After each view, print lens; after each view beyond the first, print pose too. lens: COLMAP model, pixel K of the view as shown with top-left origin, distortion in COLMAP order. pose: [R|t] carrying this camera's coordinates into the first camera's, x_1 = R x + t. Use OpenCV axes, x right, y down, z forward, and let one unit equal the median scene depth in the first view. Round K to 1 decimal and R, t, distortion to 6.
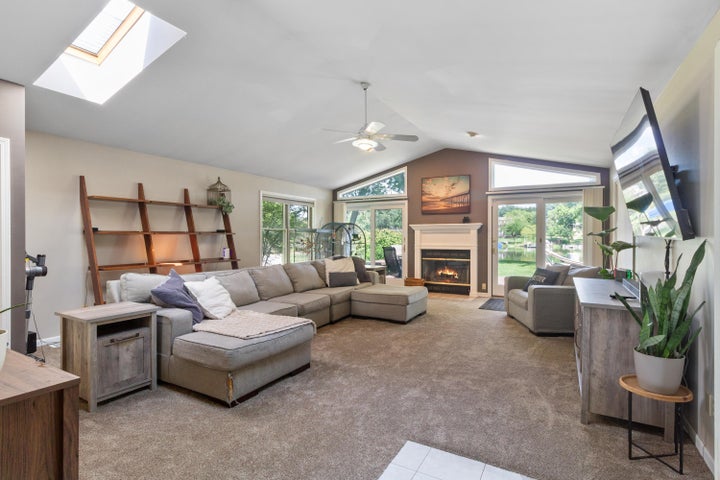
lens RADIAL K [[350.0, 0, 360.6], [0, 350.0, 230.6], [0, 0, 1]] dist [0.000458, 0.000161]
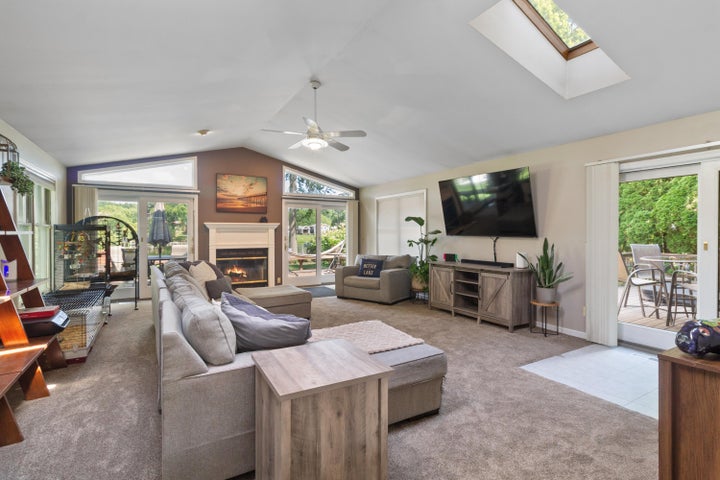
lens RADIAL K [[332.9, 0, 357.8], [0, 332.9, 231.3], [0, 0, 1]] dist [0.000547, 0.000241]
pose [[0.527285, 0.007232, 0.849658, -0.400572], [-0.013780, 0.999905, 0.000041, 0.000677], [-0.849577, -0.011730, 0.527335, 0.221112]]
